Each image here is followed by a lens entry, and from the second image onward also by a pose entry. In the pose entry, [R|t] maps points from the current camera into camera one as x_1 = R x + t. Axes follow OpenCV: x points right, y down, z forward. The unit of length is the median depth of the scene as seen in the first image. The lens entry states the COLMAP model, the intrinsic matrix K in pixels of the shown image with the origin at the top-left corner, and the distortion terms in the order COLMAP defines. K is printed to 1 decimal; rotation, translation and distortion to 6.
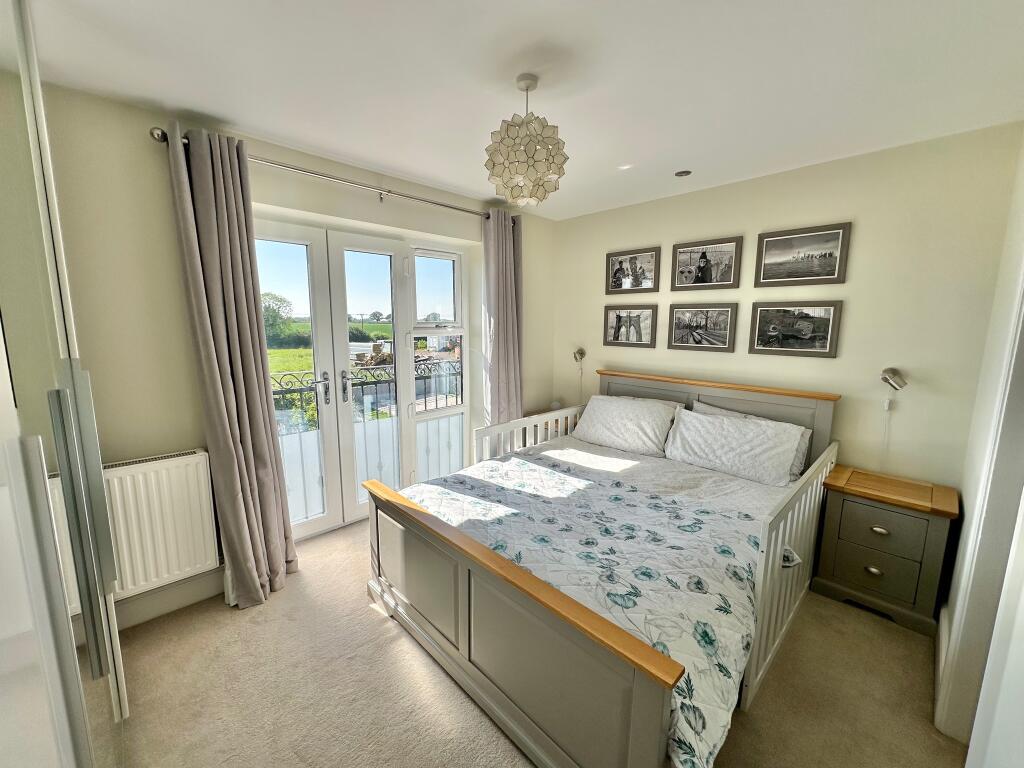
lens RADIAL K [[411.5, 0, 512.1], [0, 411.5, 381.9], [0, 0, 1]] dist [-0.002969, -0.000674]
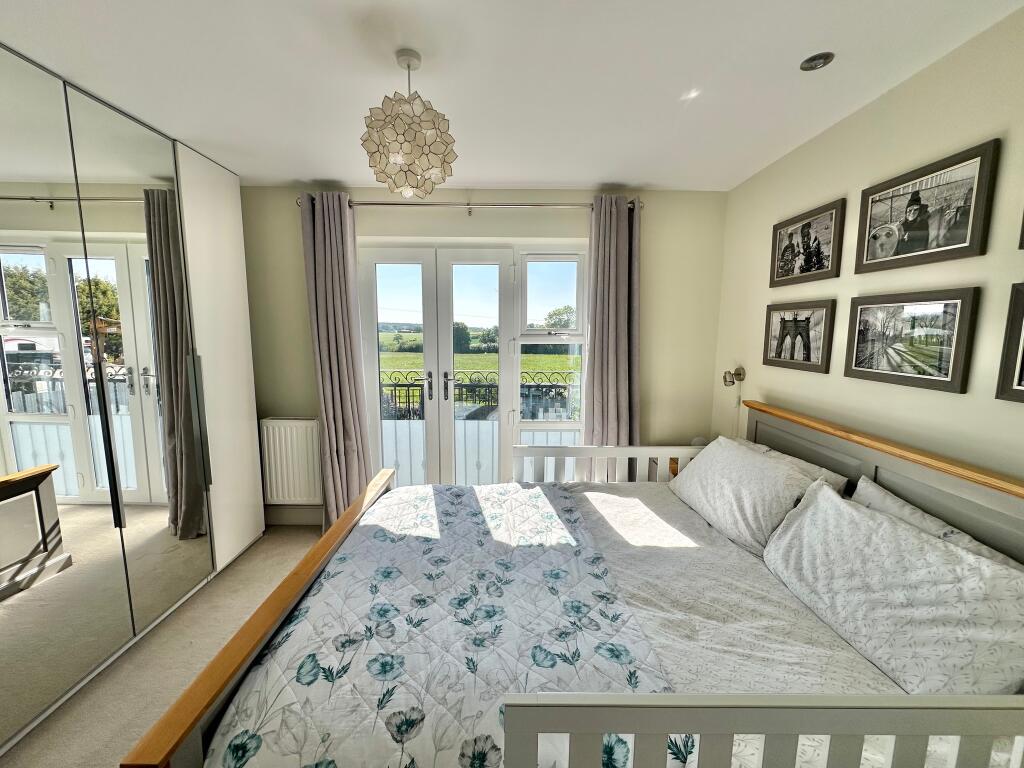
lens RADIAL K [[411.5, 0, 510.8], [0, 411.5, 381.5], [0, 0, 1]] dist [-0.002969, -0.000674]
pose [[0.715884, 0.088582, -0.692577, 0.505995], [-0.104724, 0.994321, 0.018928, -0.040901], [0.690321, 0.058979, 0.721095, 0.317183]]
